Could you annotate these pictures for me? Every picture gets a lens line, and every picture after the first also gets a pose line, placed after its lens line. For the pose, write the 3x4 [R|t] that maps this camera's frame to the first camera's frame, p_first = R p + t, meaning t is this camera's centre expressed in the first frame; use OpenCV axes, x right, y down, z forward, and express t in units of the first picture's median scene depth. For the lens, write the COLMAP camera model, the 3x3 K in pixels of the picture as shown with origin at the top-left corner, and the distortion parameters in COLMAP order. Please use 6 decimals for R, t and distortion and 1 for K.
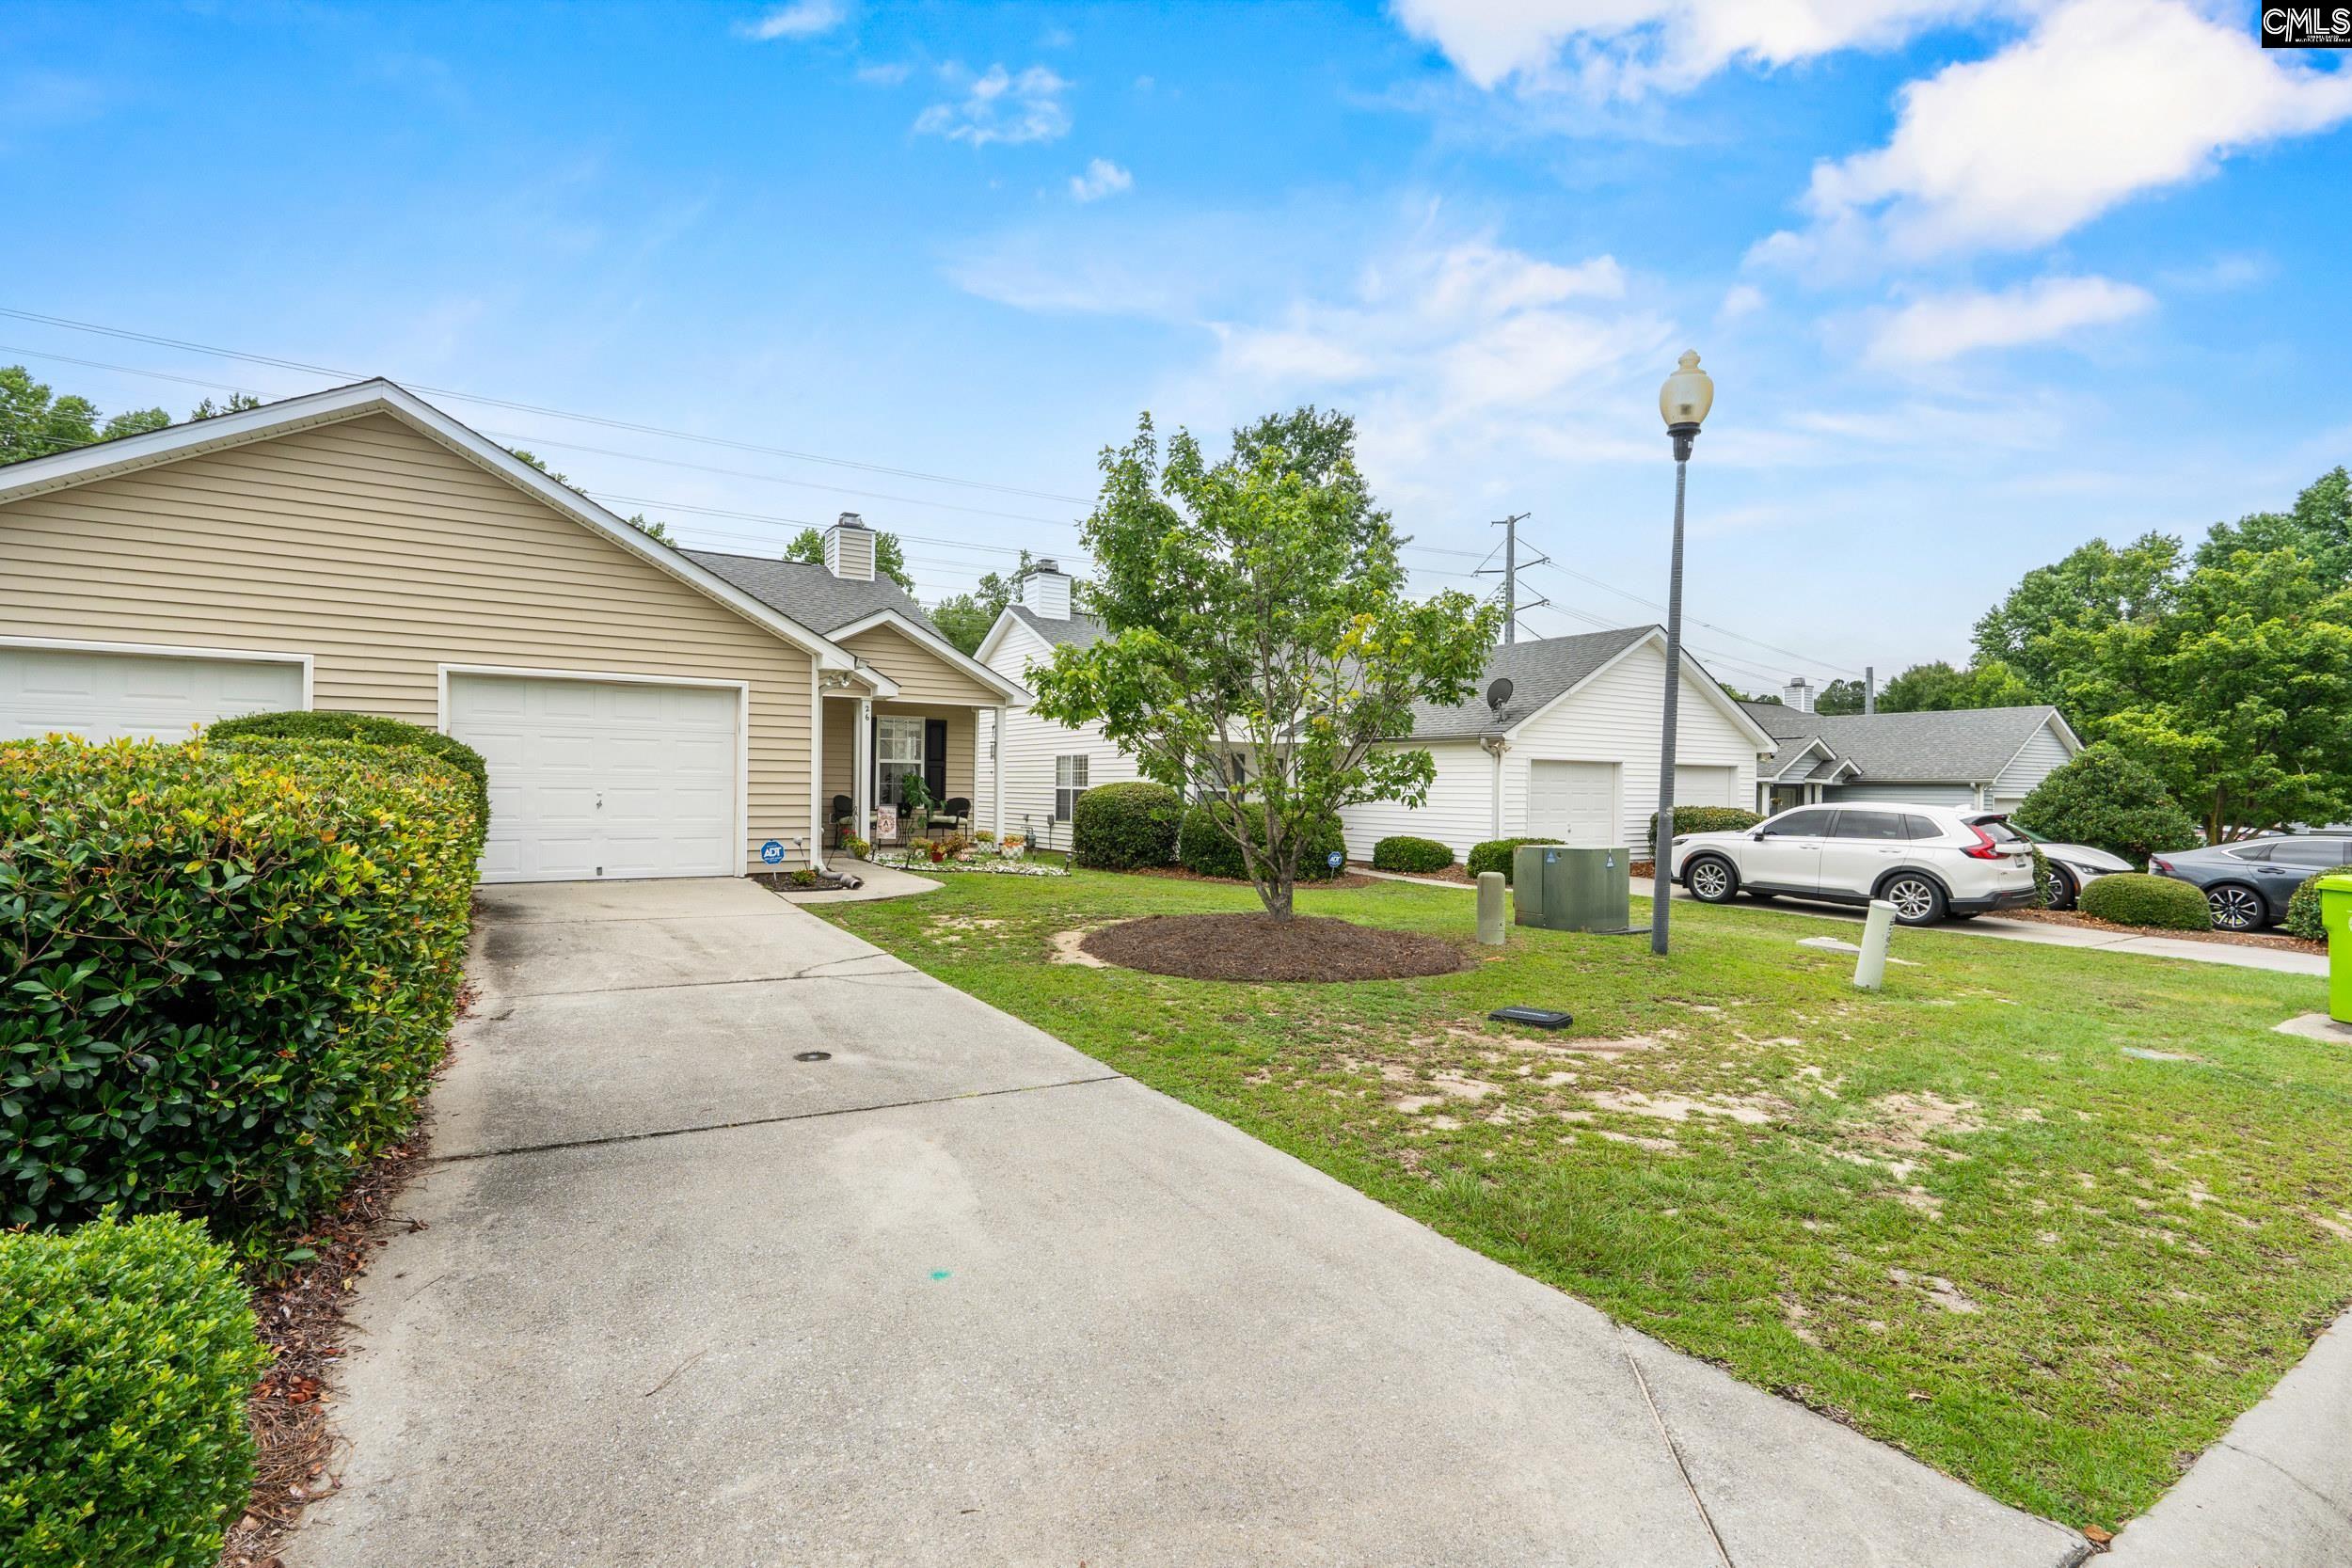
lens RADIAL K [[1082.2, 0, 1174.2], [0, 1082.2, 785.6], [0, 0, 1]] dist [-0.005033, -0.000047]
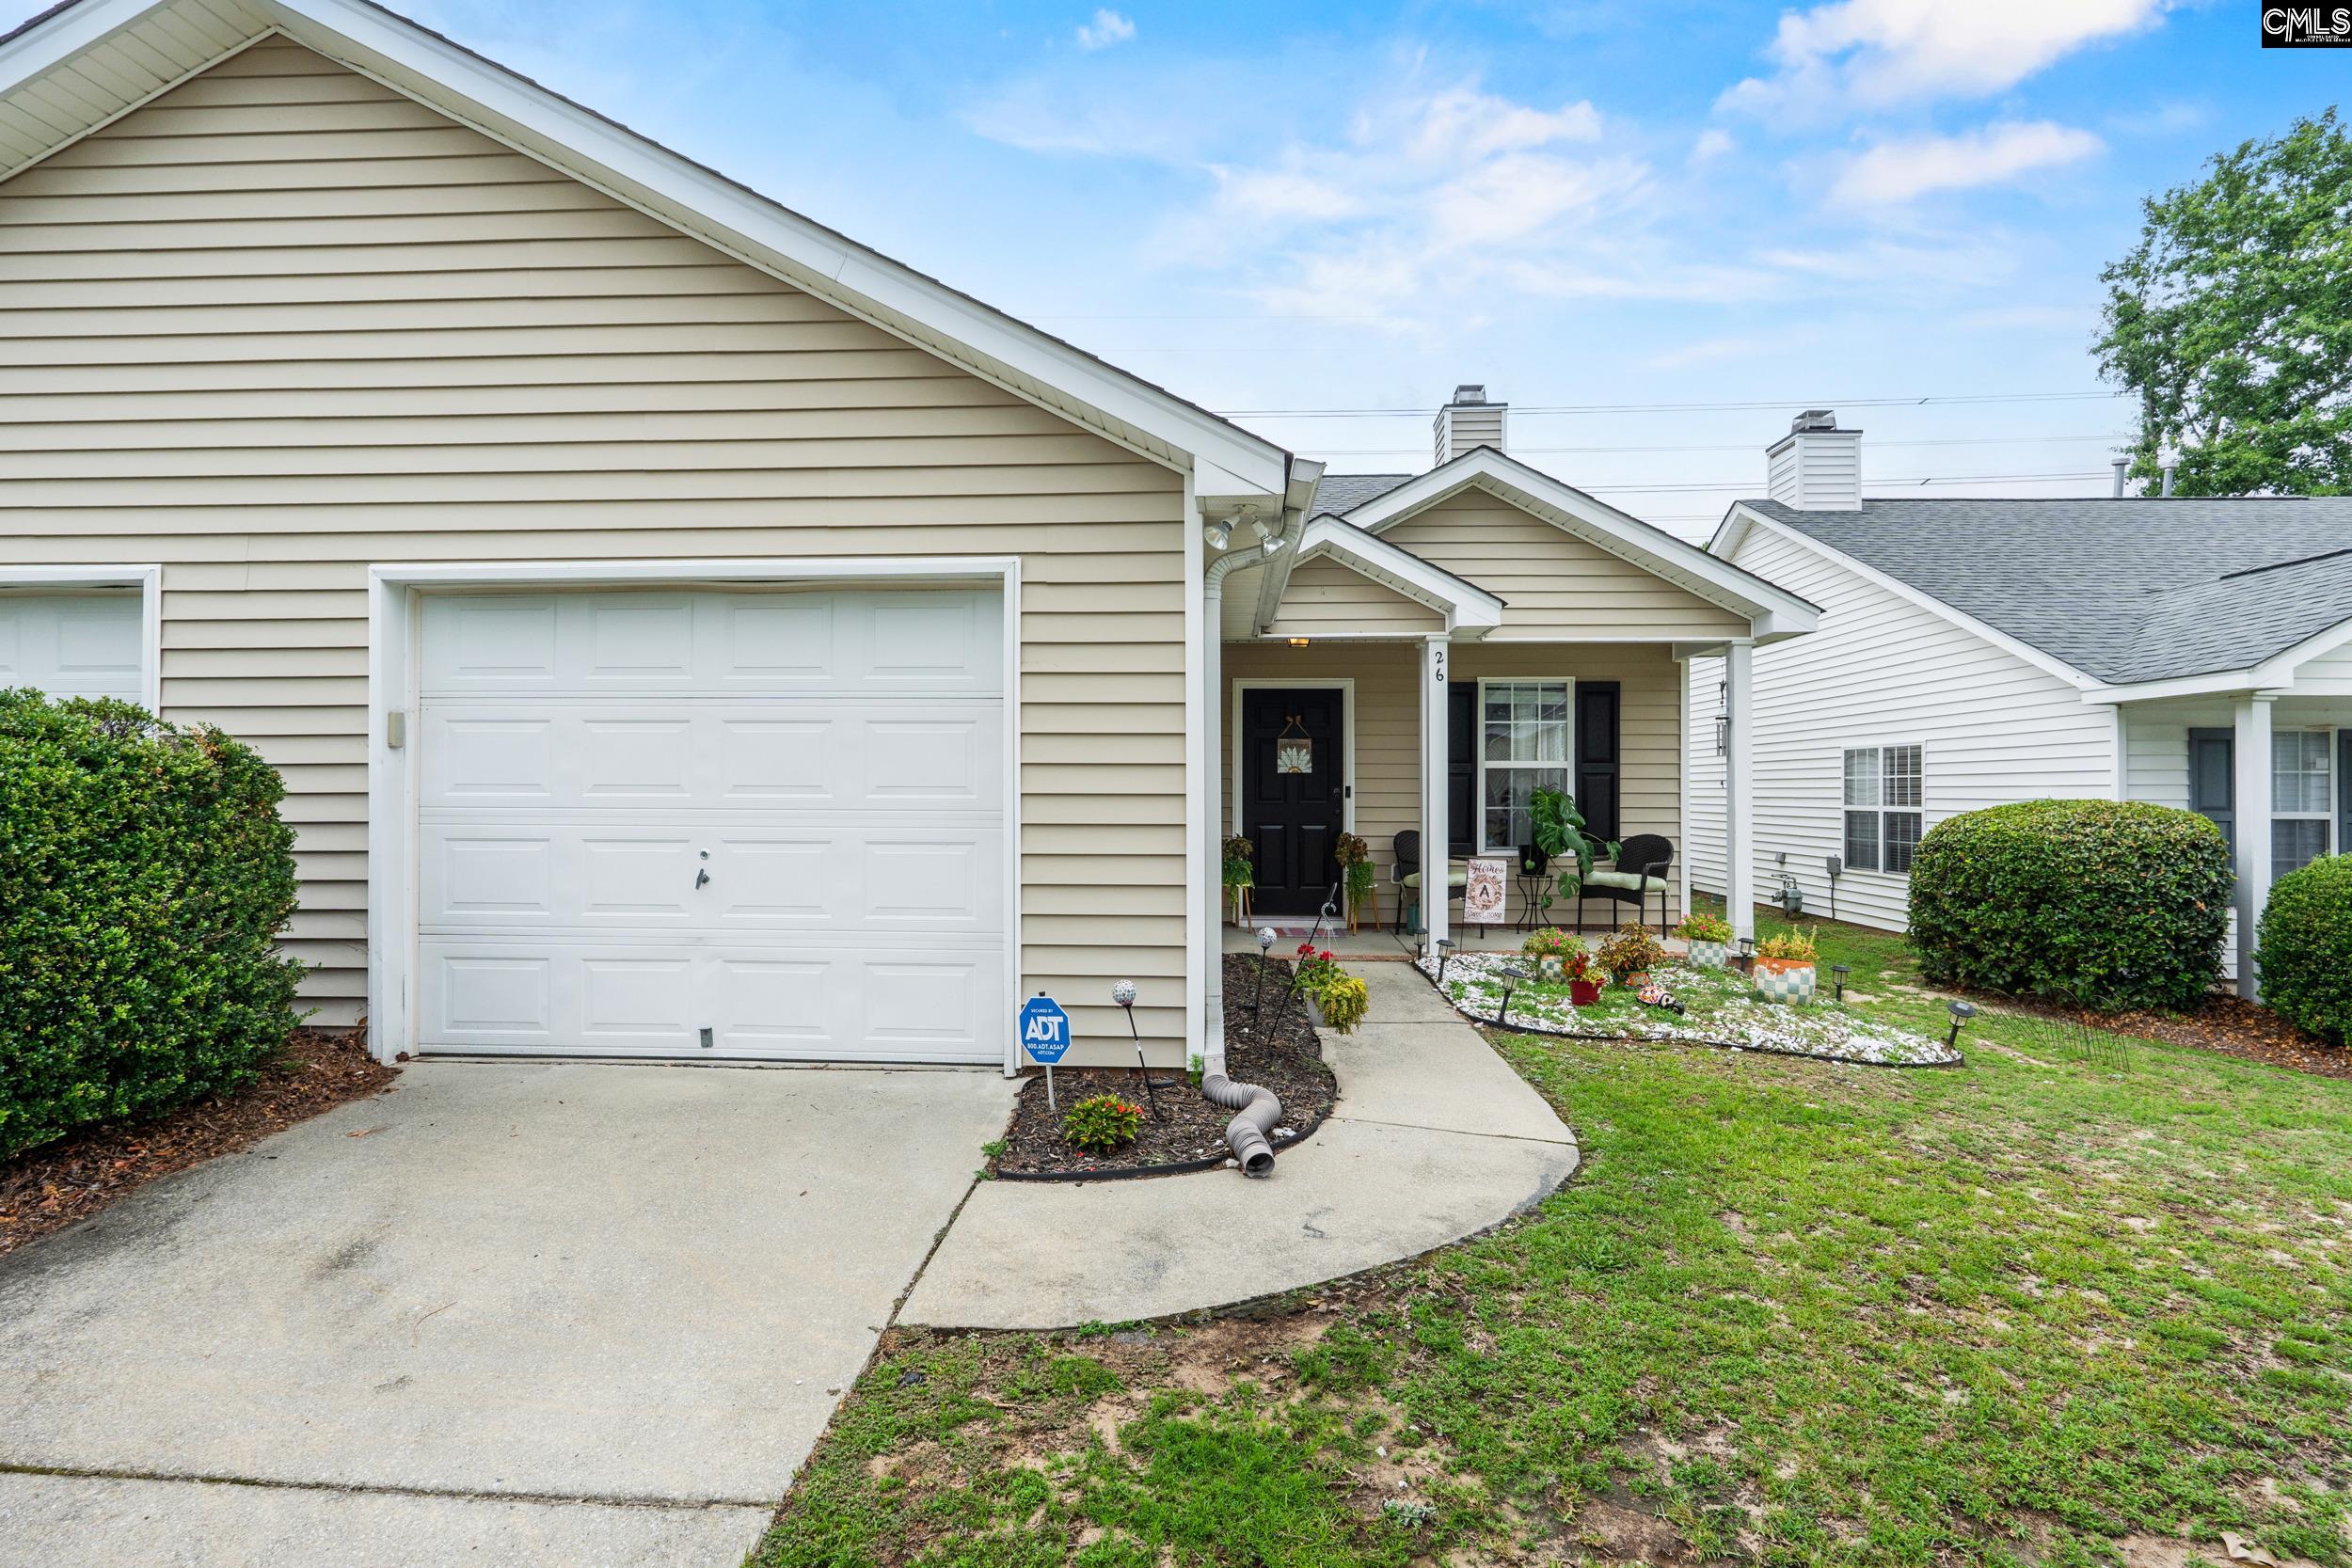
lens RADIAL K [[1082.2, 0, 1179.0], [0, 1082.2, 784.7], [0, 0, 1]] dist [-0.005033, -0.000047]
pose [[0.813001, -0.014292, -0.582086, -0.086663], [0.008632, 0.999885, -0.012493, -0.007802], [0.582198, 0.005132, 0.813031, 0.481817]]
